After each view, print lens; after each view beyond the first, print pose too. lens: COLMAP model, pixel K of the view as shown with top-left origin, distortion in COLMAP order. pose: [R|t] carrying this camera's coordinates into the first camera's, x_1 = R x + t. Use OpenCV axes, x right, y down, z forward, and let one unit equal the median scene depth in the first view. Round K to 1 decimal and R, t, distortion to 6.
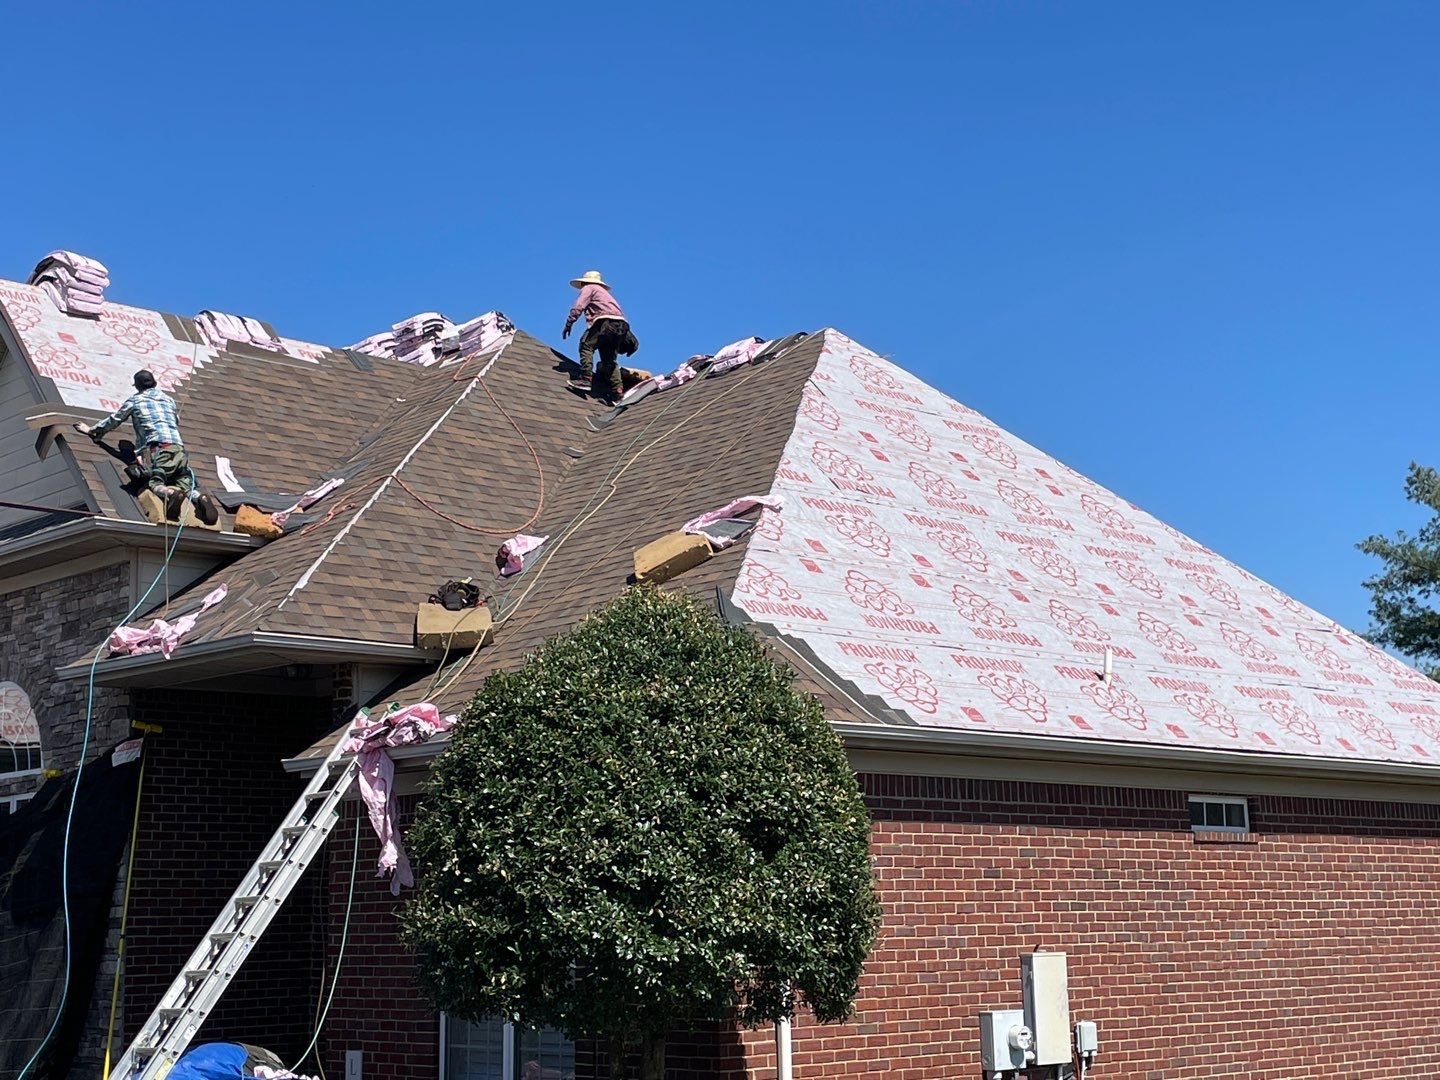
lens RADIAL K [[2142.6, 0, 719.2], [0, 2142.6, 538.3], [0, 0, 1]] dist [0.061376, 0.000000]
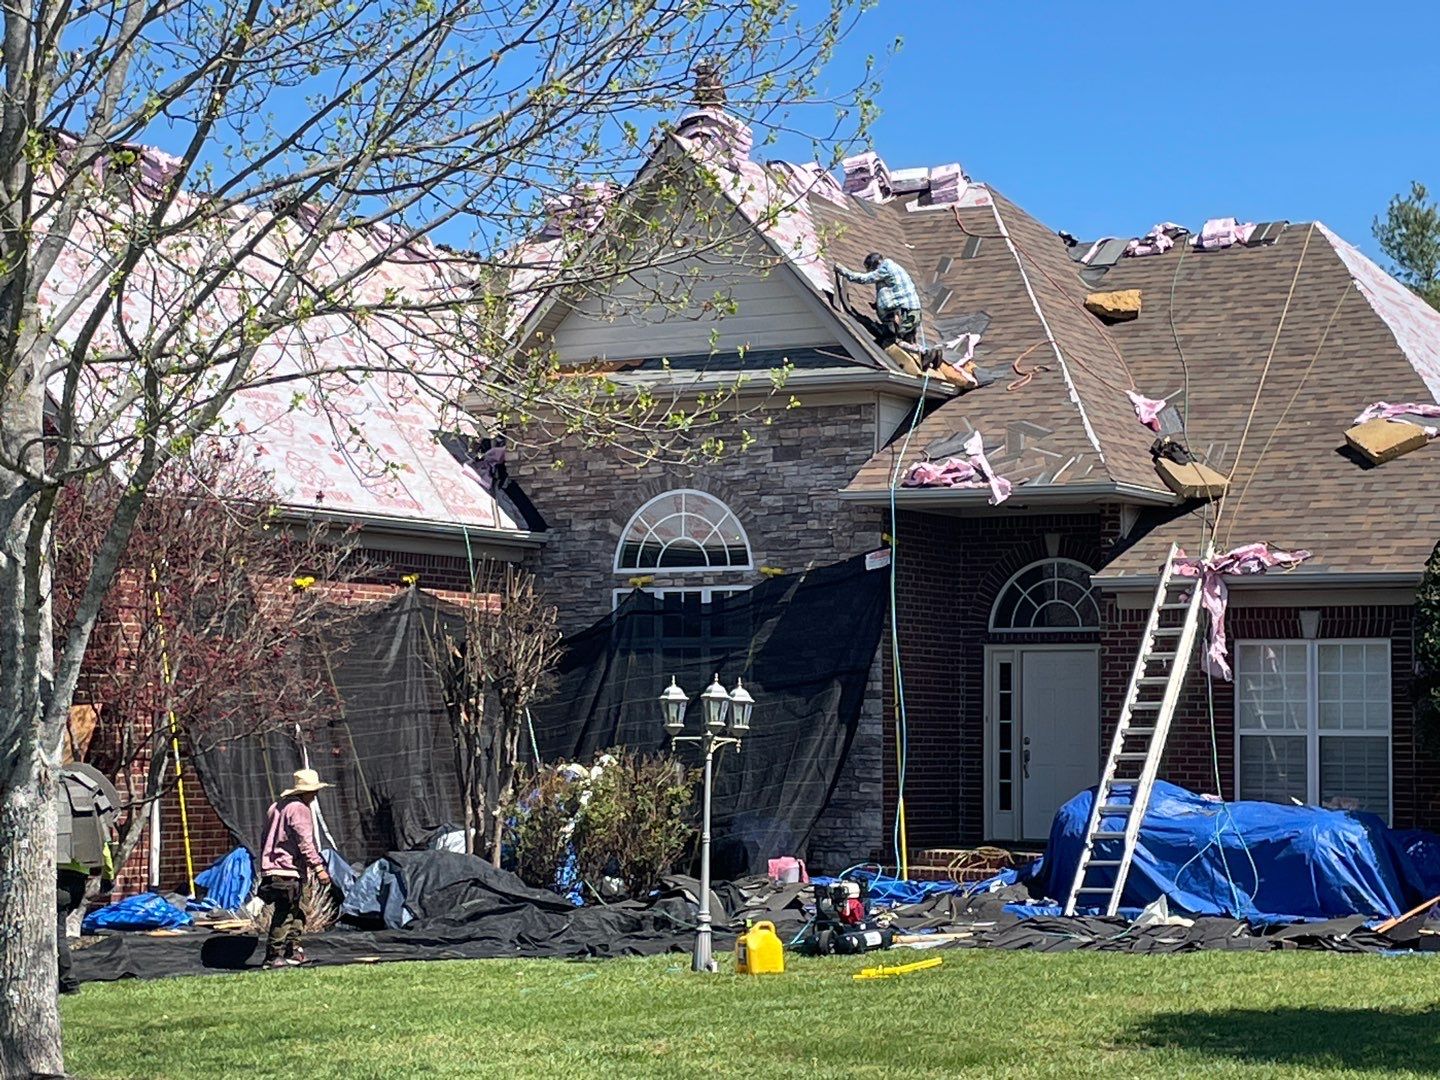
lens RADIAL K [[3041.8, 0, 720.2], [0, 3041.8, 540.3], [0, 0, 1]] dist [0.081306, 0.000000]
pose [[0.968416, 0.045672, 0.245123, -0.765080], [-0.071552, 0.992637, 0.097734, -0.073407], [-0.238855, -0.112186, 0.964553, -0.640504]]
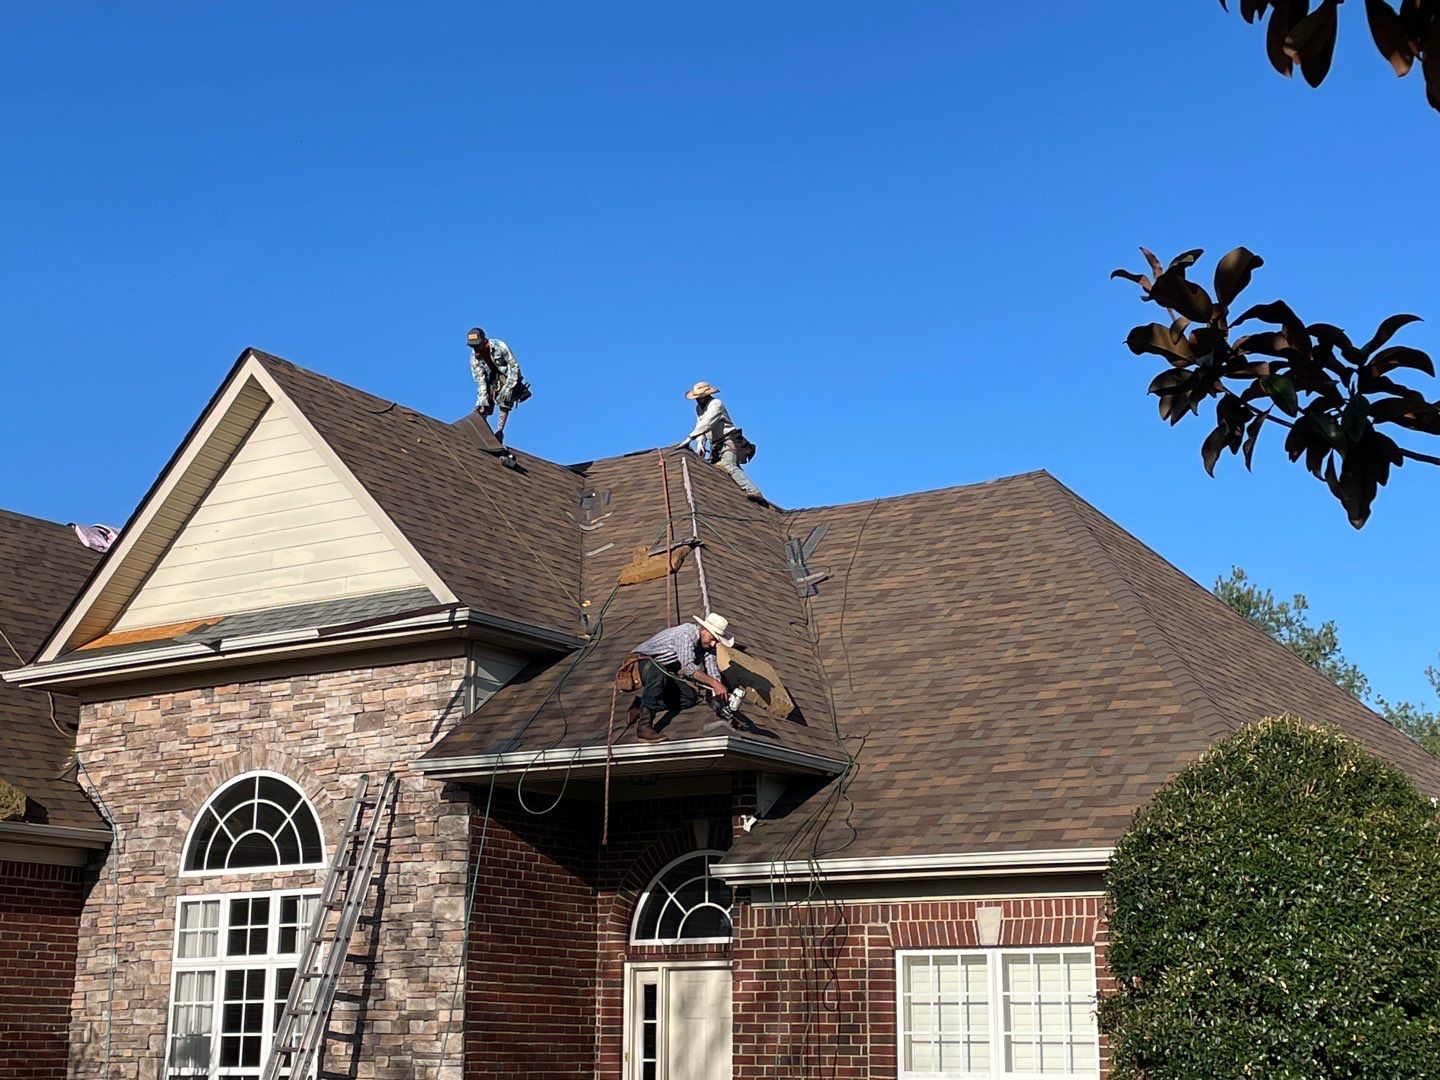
lens RADIAL K [[2263.2, 0, 687.8], [0, 2263.2, 528.8], [0, 0, 1]] dist [0.127563, 0.000000]
pose [[0.975861, 0.075606, 0.204890, -0.385430], [-0.063443, 0.995847, -0.065304, 0.014428], [-0.208976, 0.050729, 0.976604, -0.035942]]
